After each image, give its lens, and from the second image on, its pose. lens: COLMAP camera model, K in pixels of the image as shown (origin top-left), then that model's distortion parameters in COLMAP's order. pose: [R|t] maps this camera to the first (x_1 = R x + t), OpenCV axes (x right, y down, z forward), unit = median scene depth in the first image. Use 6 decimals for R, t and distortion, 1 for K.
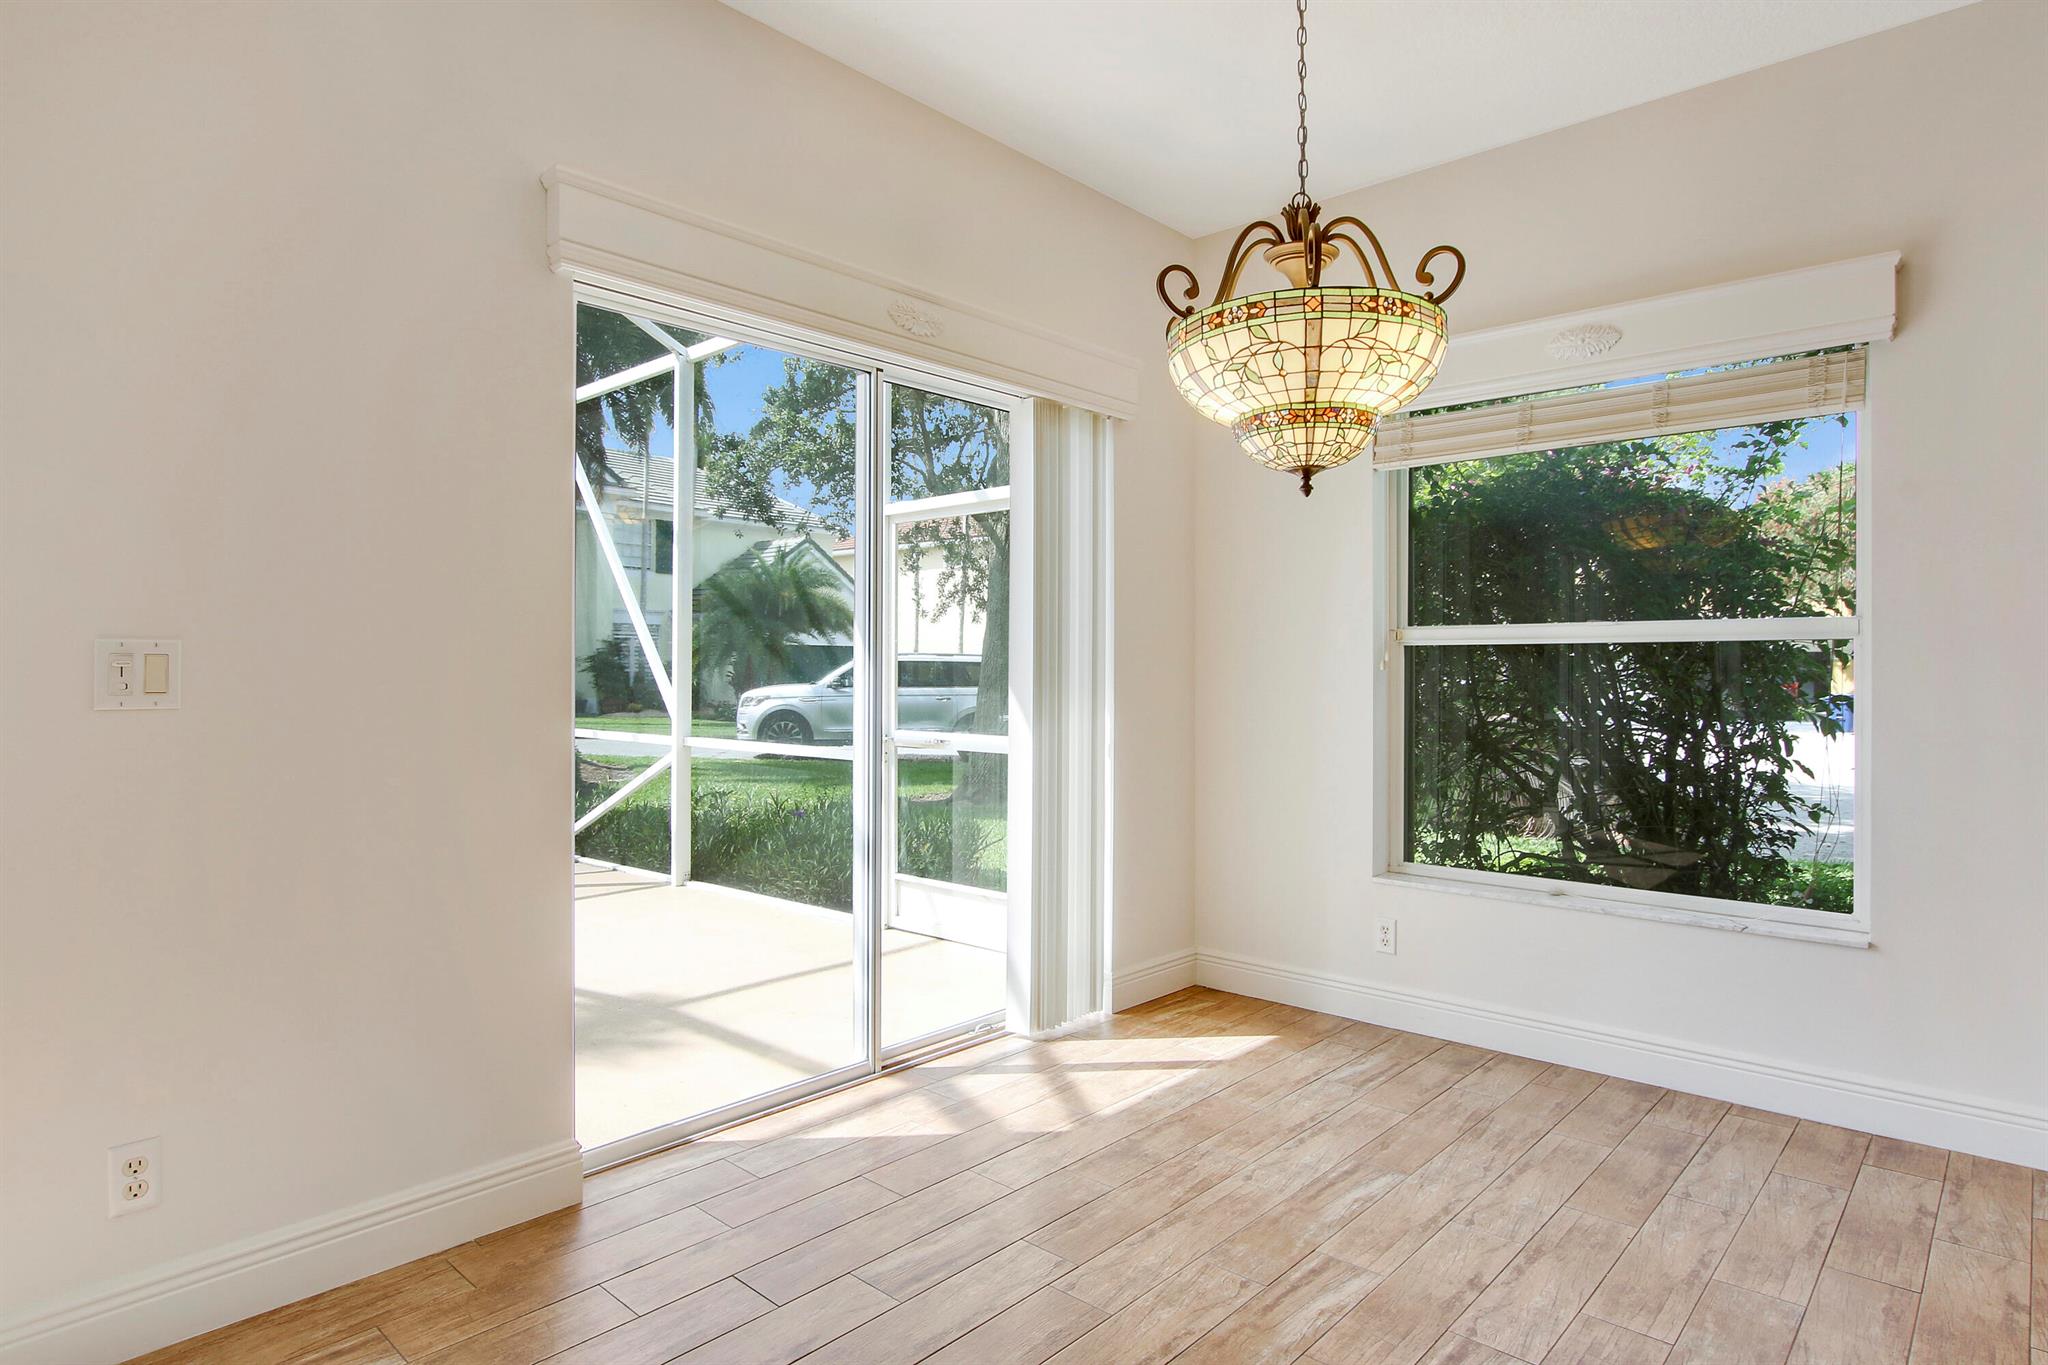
lens RADIAL K [[1151.4, 0, 1053.2], [0, 1151.4, 638.4], [0, 0, 1]] dist [-0.024215, 0.002097]
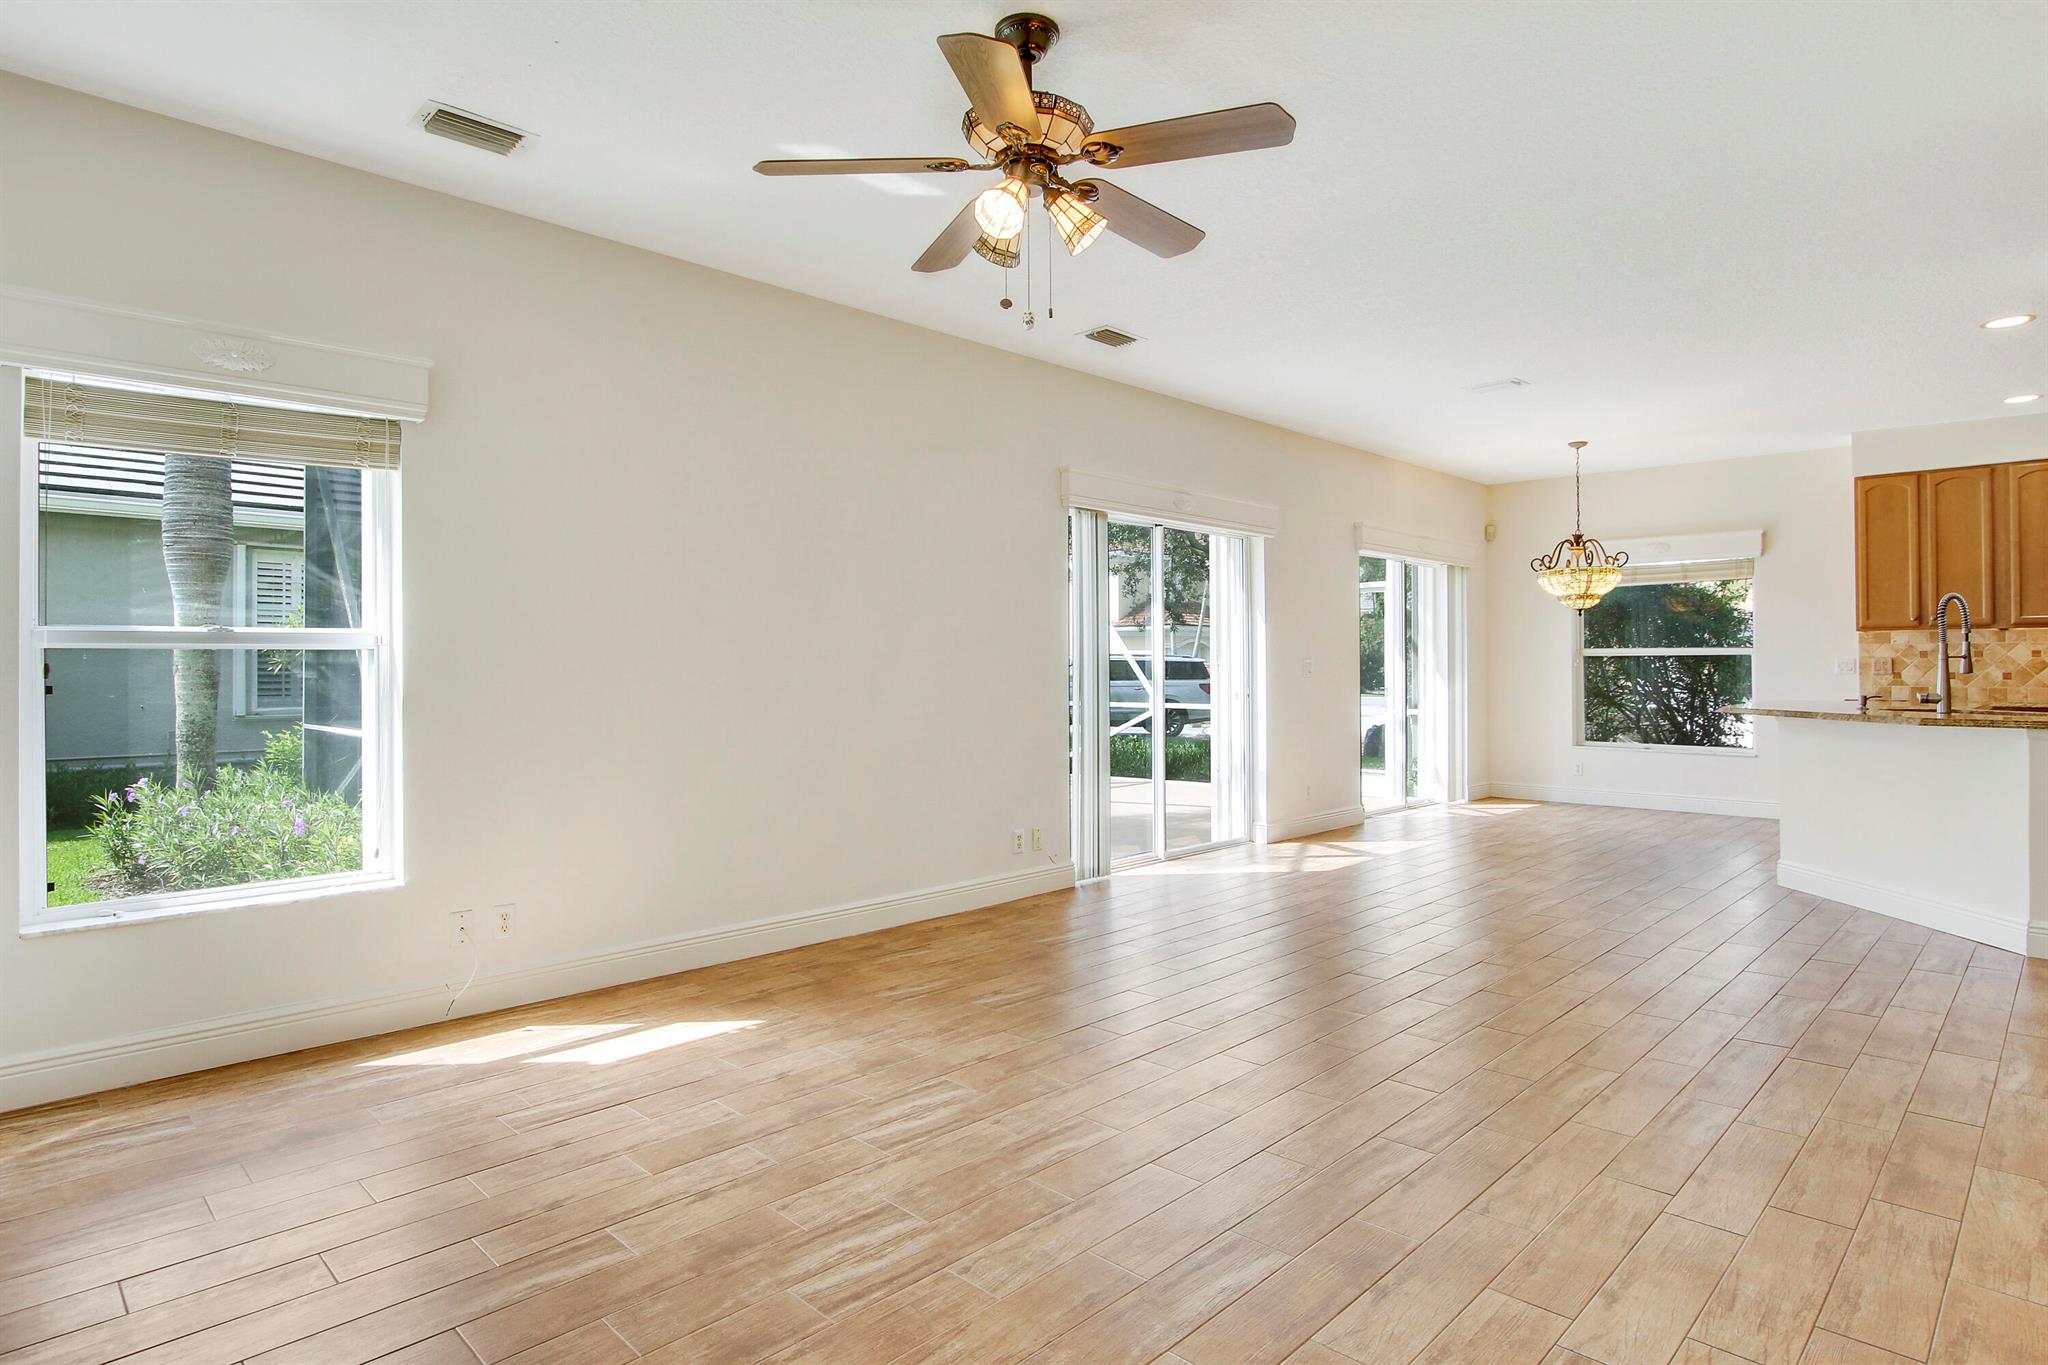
lens RADIAL K [[1099.6, 0, 1056.1], [0, 1099.6, 643.5], [0, 0, 1]] dist [-0.023384, 0.000209]
pose [[0.998686, -0.001570, -0.051216, -0.726982], [0.001800, 0.999989, 0.004437, -0.033763], [0.051208, -0.004523, 0.998678, -1.461891]]
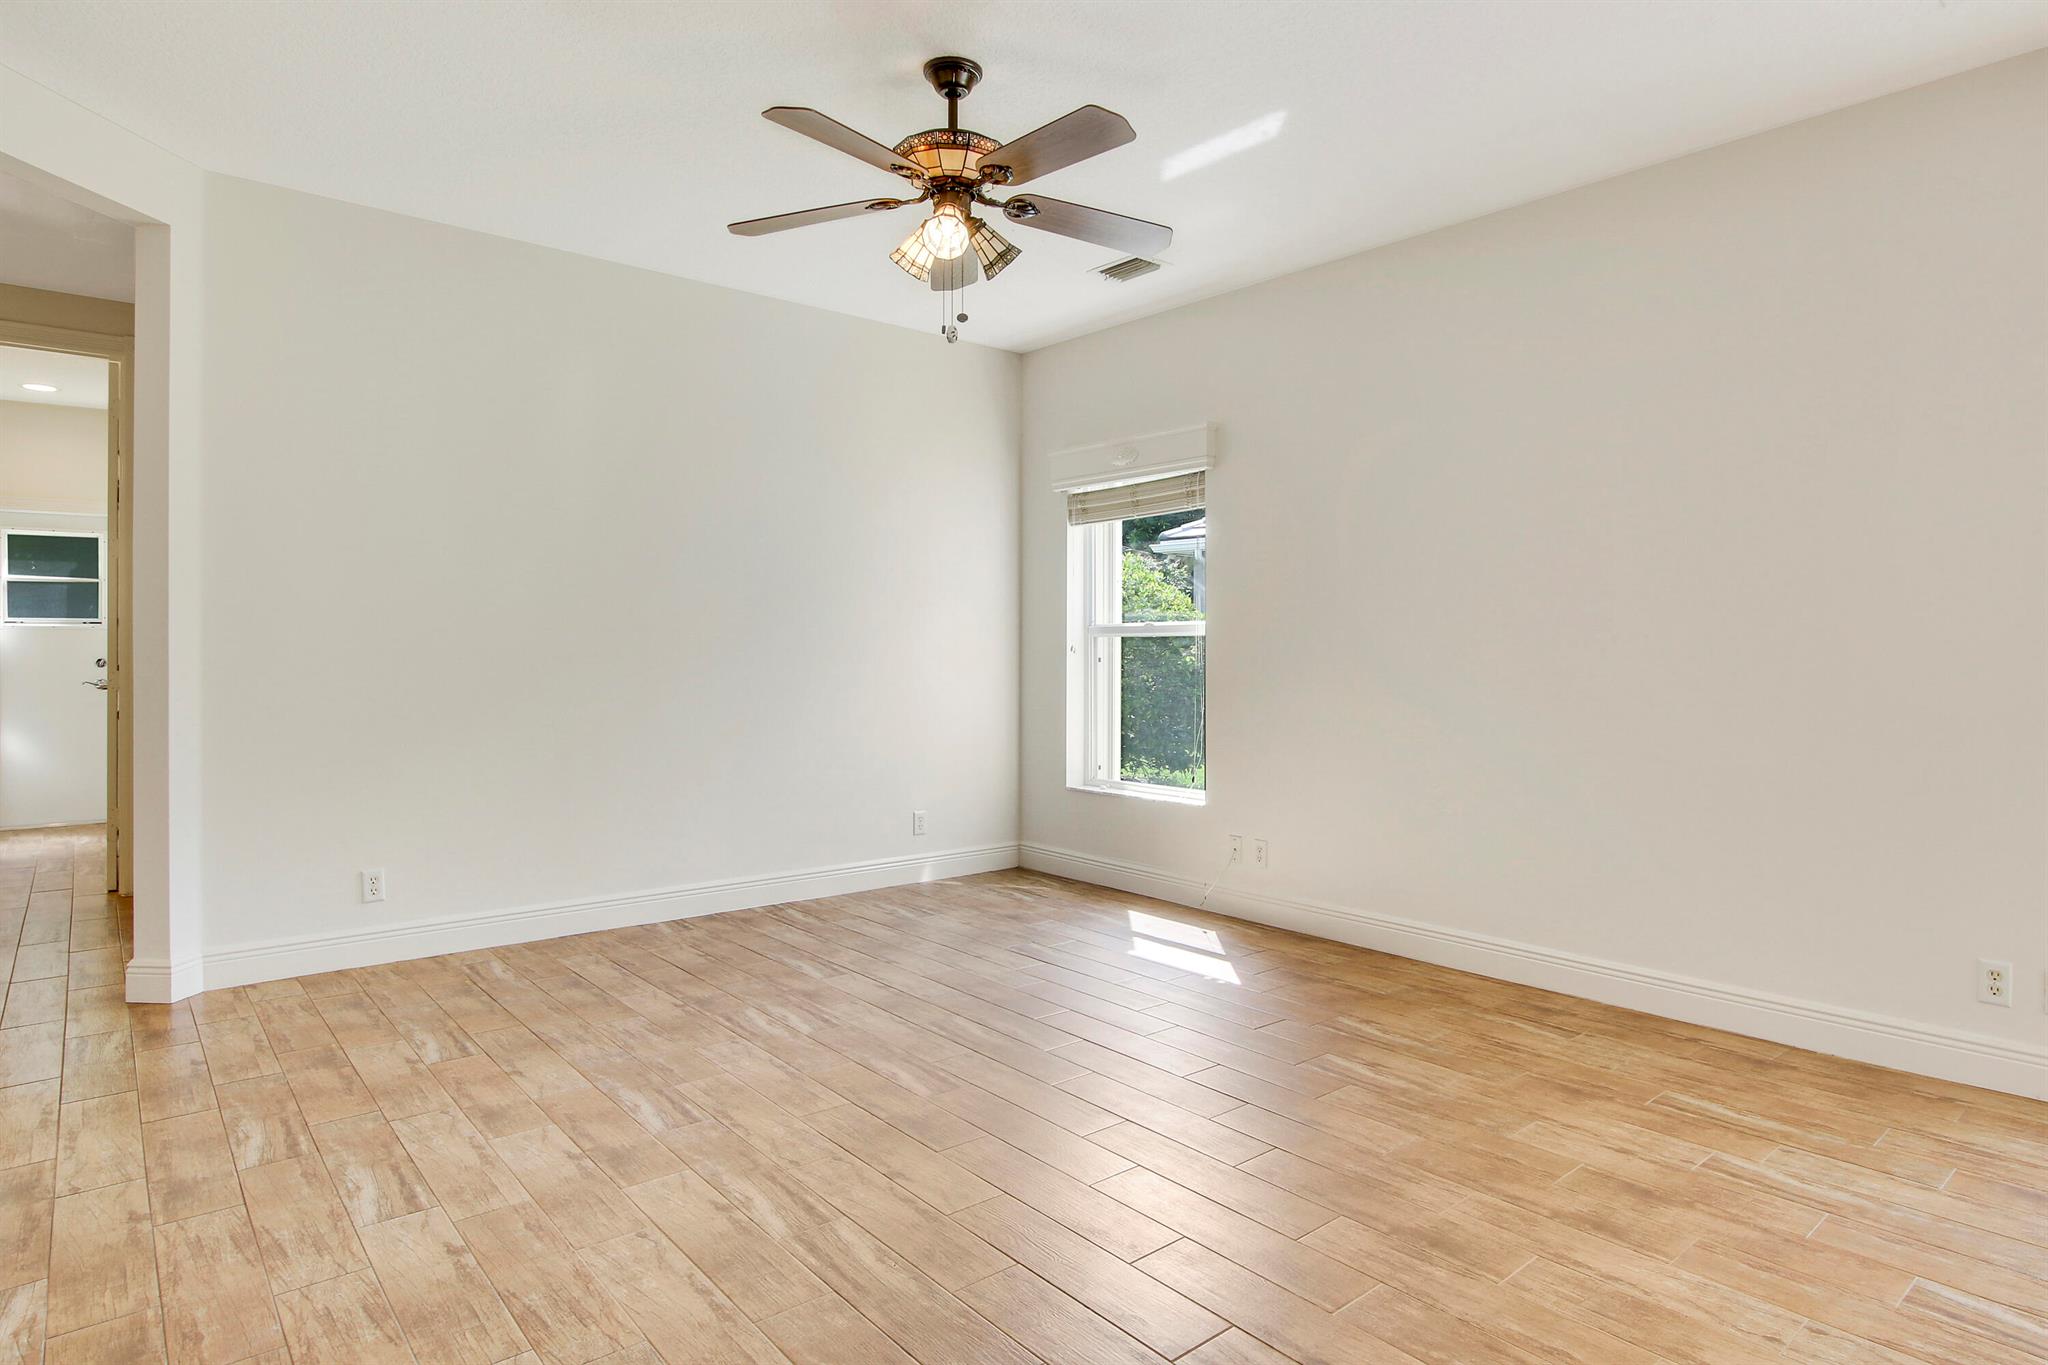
lens RADIAL K [[1133.7, 0, 1043.0], [0, 1133.7, 650.7], [0, 0, 1]] dist [-0.026980, 0.001371]
pose [[-0.148057, 0.002634, -0.988975, -0.018168], [0.022992, 0.999735, -0.000779, -0.013375], [0.988712, -0.022854, -0.148078, -0.597823]]
